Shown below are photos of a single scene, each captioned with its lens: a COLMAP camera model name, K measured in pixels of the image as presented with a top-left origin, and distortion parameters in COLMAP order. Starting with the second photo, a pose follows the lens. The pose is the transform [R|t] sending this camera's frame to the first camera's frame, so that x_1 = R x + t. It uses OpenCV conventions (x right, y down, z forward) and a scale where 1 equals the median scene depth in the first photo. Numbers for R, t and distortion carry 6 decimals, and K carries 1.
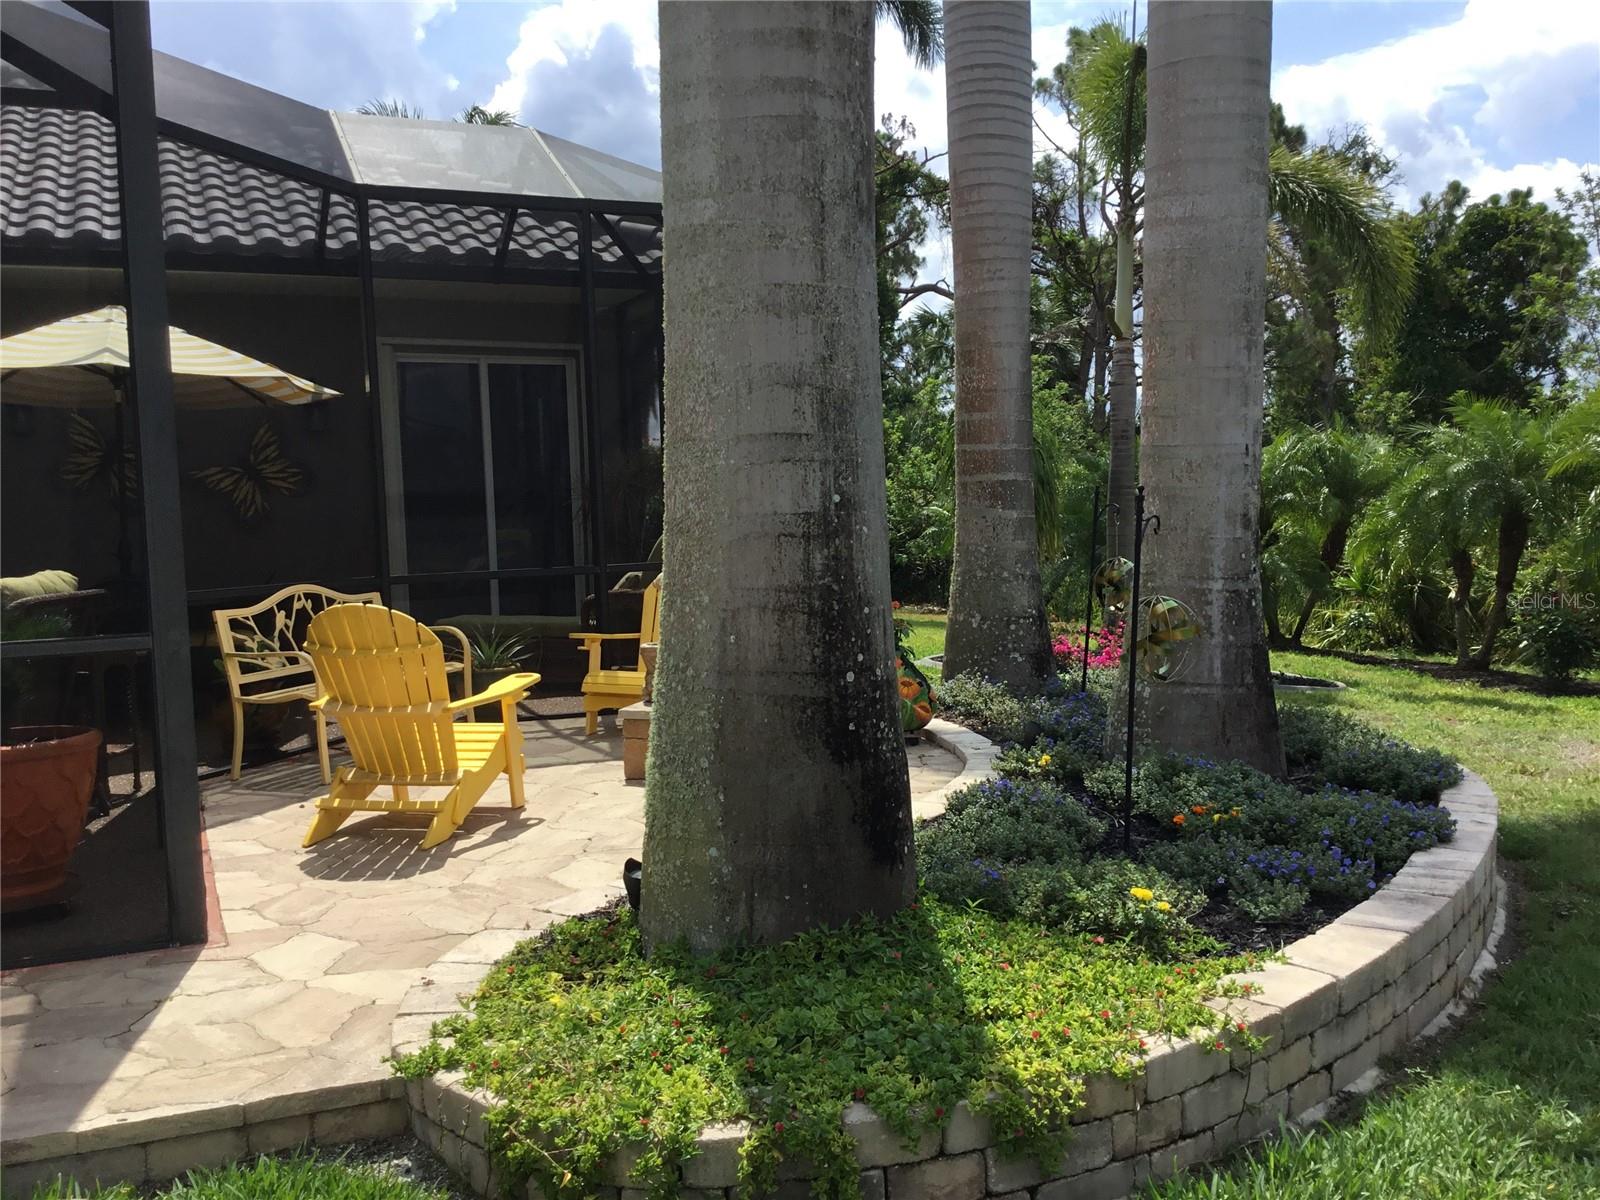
lens RADIAL K [[1441.9, 0, 800.0], [0, 1441.9, 600.0], [0, 0, 1]] dist [0.120224, -0.230566]
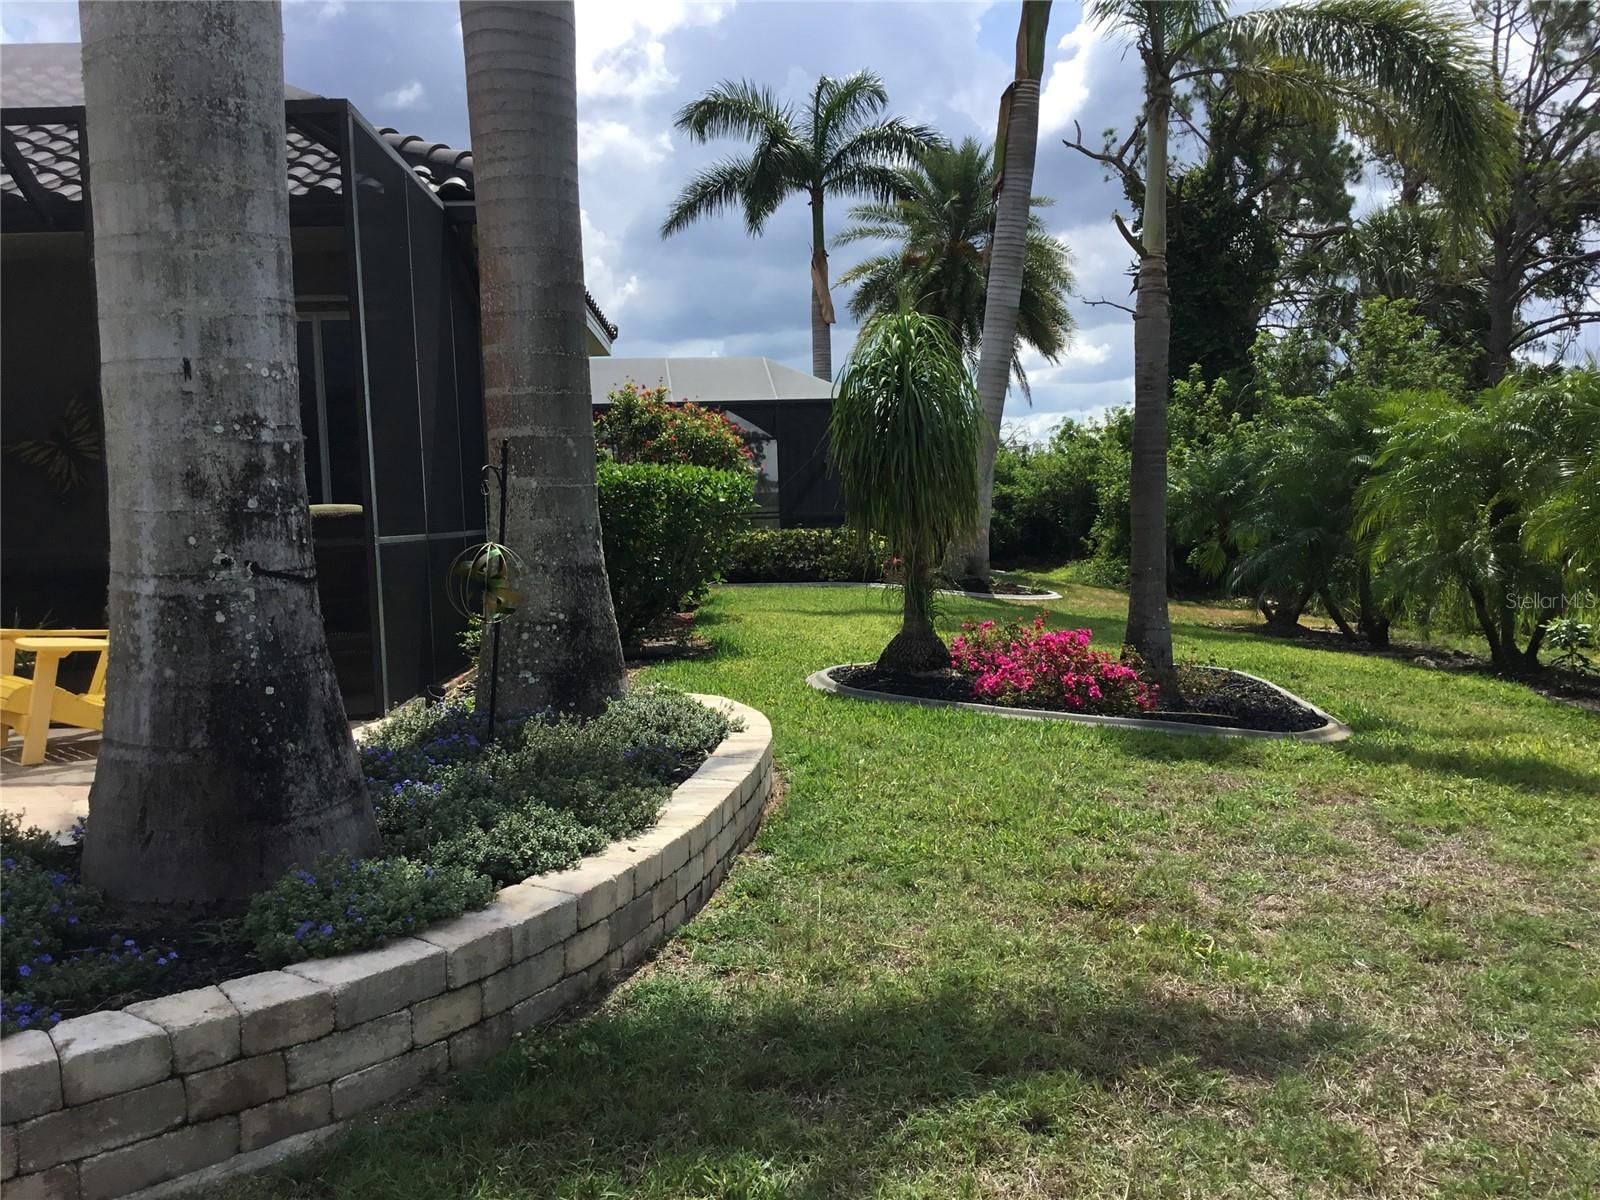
lens RADIAL K [[1448.5, 0, 800.0], [0, 1448.5, 600.0], [0, 0, 1]] dist [0.124232, -0.257420]
pose [[0.938777, 0.021948, -0.343824, 1.272728], [-0.017770, 0.999725, 0.015298, -0.032219], [0.344066, -0.008252, 0.938909, 0.842356]]
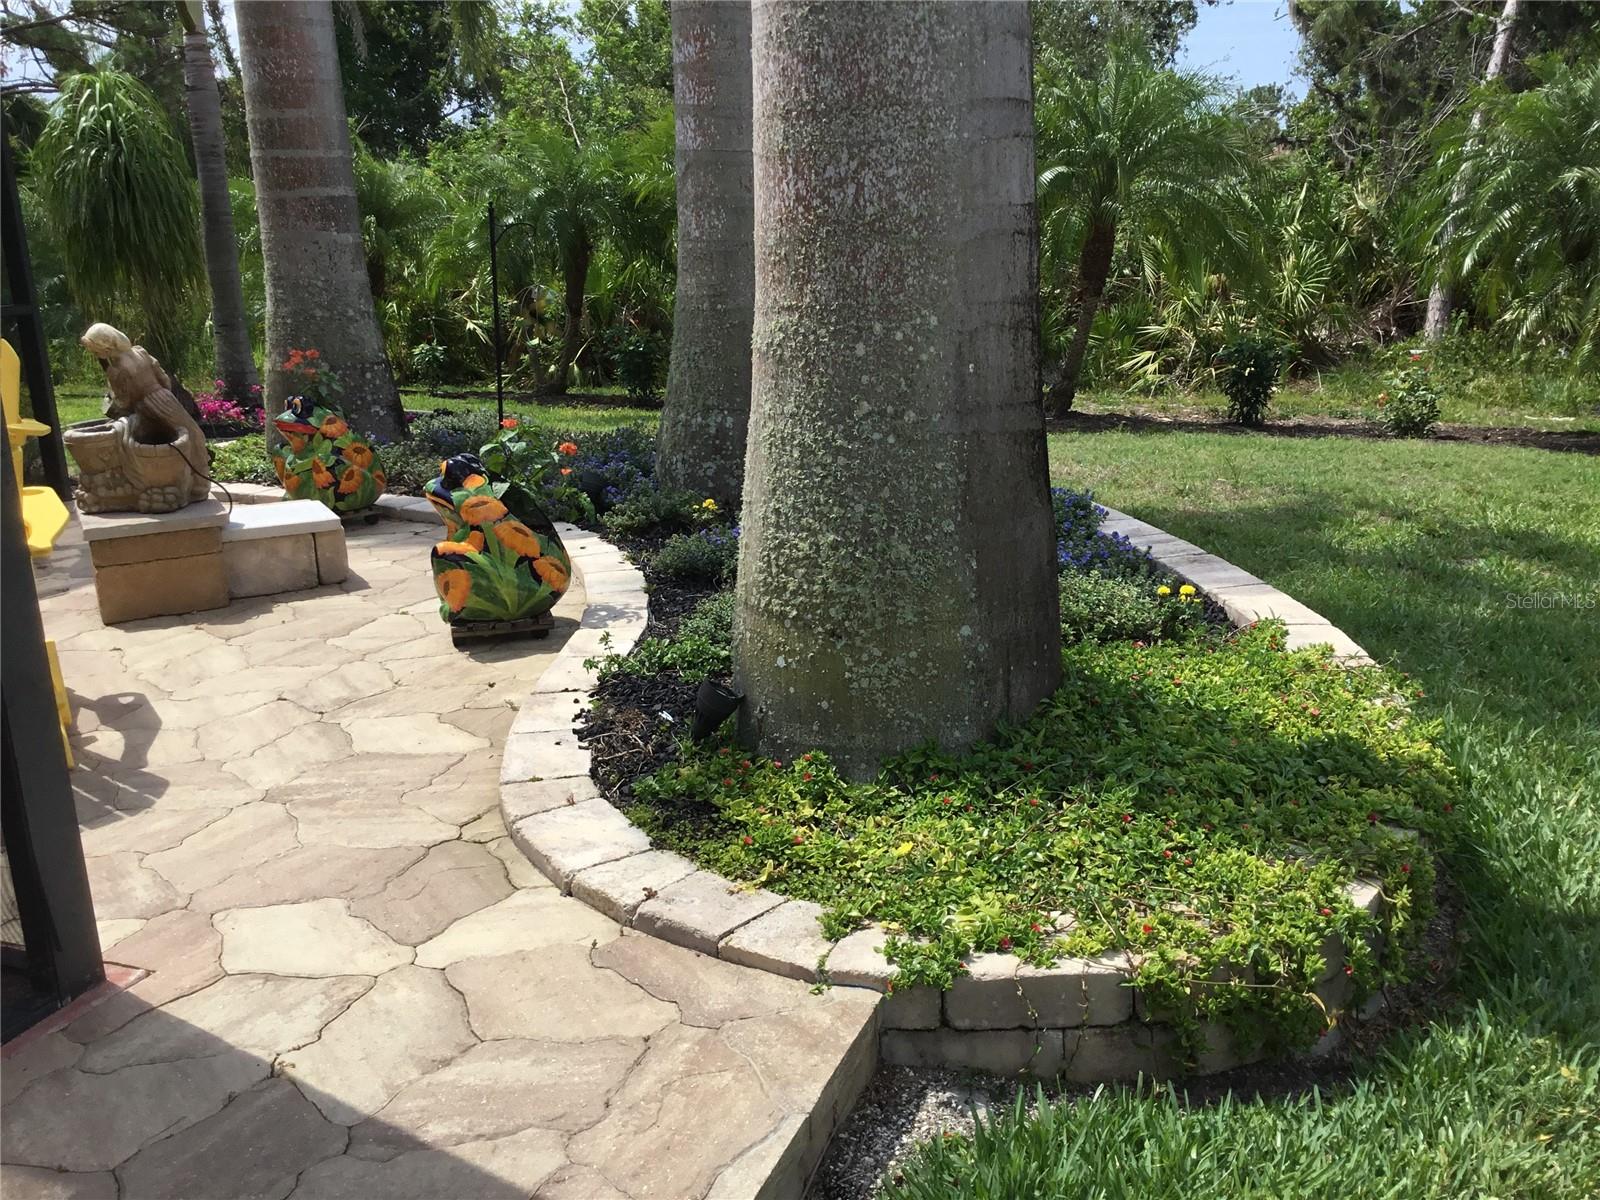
lens RADIAL K [[1448.5, 0, 800.0], [0, 1448.5, 600.0], [0, 0, 1]] dist [0.124232, -0.257420]
pose [[0.707508, -0.186480, 0.681658, -0.676256], [0.066888, 0.977898, 0.198096, -0.013209], [-0.703533, -0.094559, 0.704343, 0.476095]]
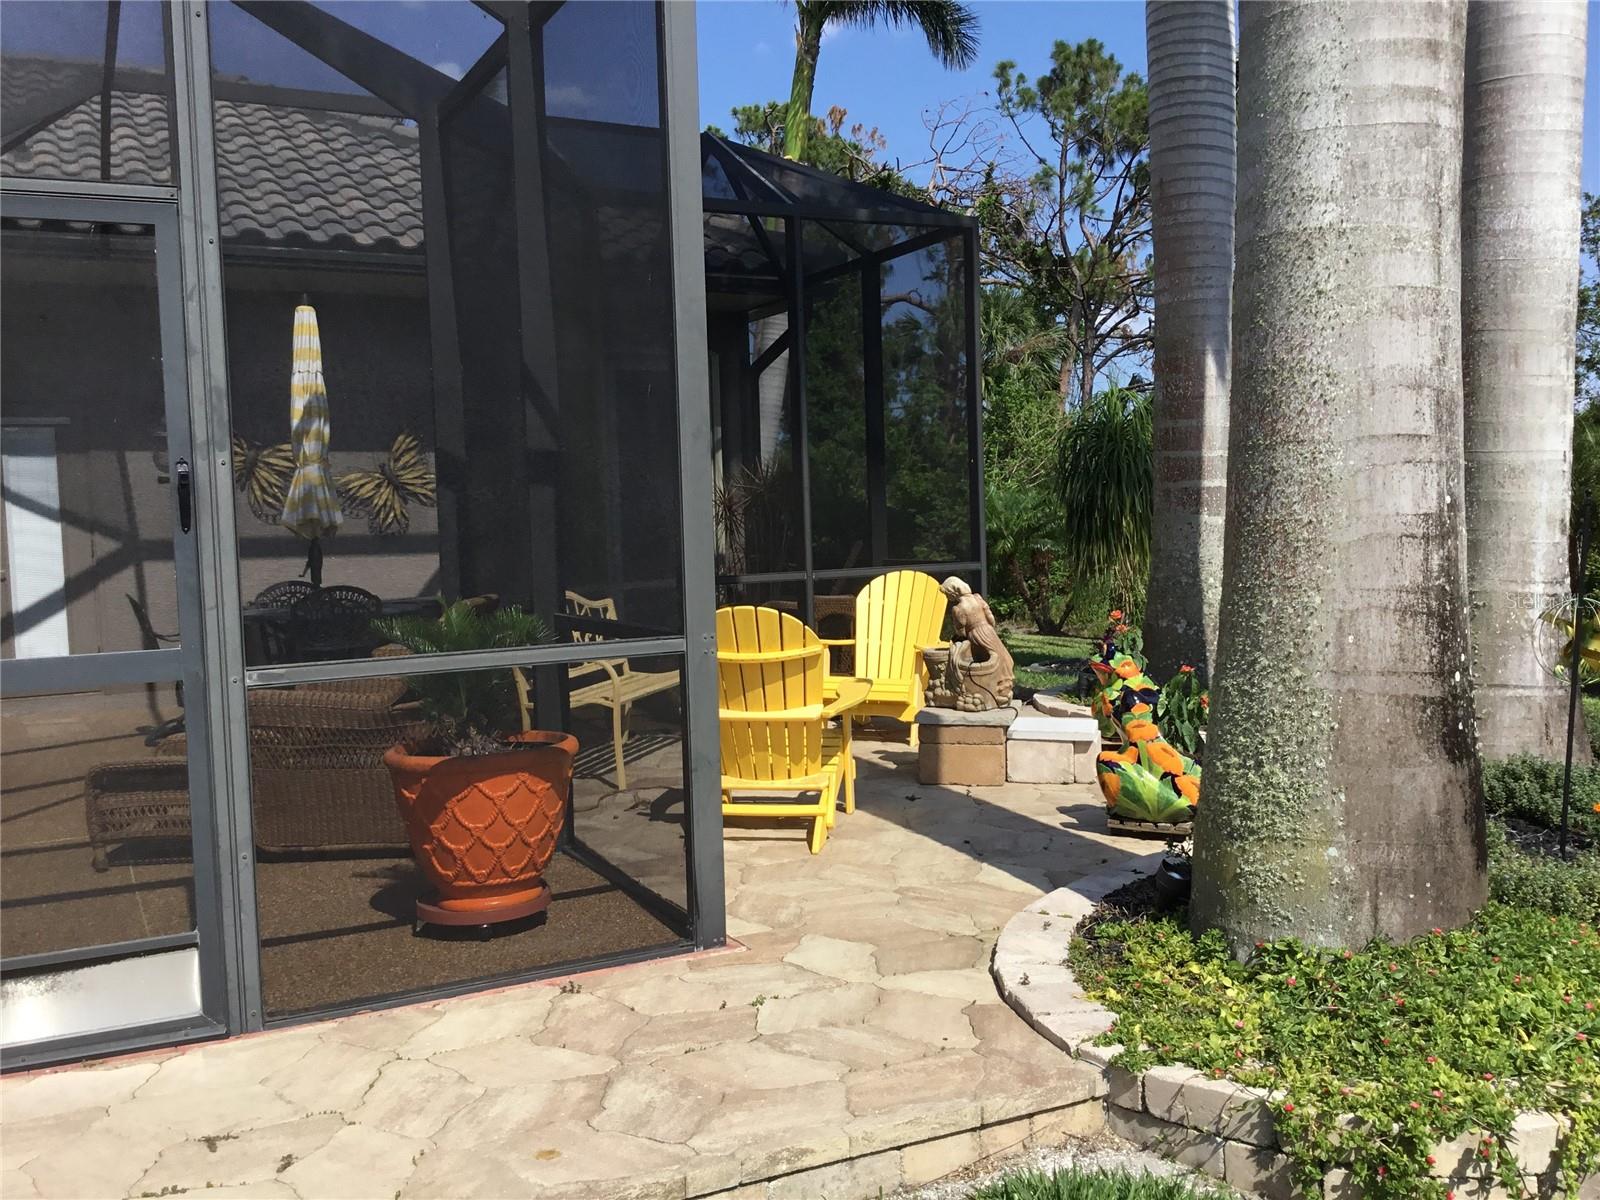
lens RADIAL K [[1448.5, 0, 800.0], [0, 1448.5, 600.0], [0, 0, 1]] dist [0.124232, -0.257420]
pose [[0.998417, -0.001459, 0.056232, -0.476851], [0.001843, 0.999975, -0.006778, 0.005788], [-0.056221, 0.006871, 0.998395, 0.004001]]
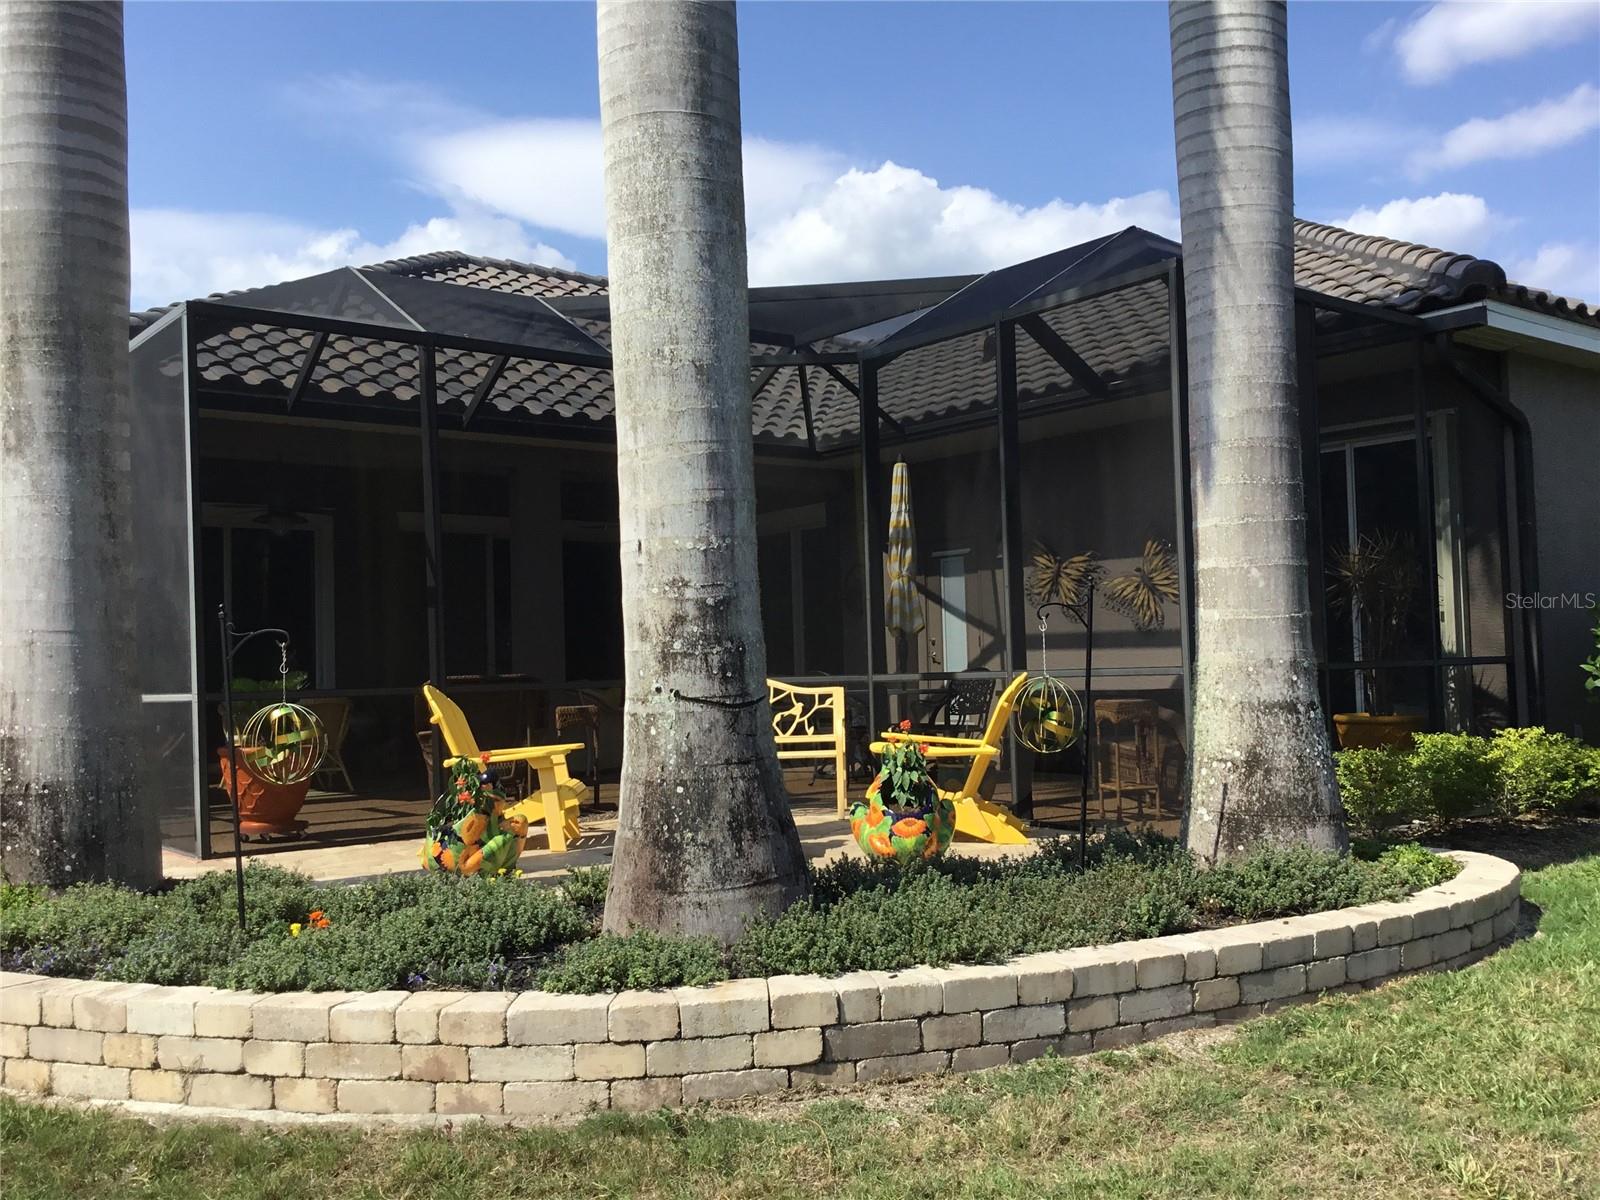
lens RADIAL K [[1441.9, 0, 800.0], [0, 1441.9, 600.0], [0, 0, 1]] dist [0.120224, -0.230566]
pose [[0.264972, -0.020501, -0.964038, 1.889458], [-0.042112, 0.998574, -0.032810, -0.081557], [0.963336, 0.049291, 0.263731, 1.448860]]
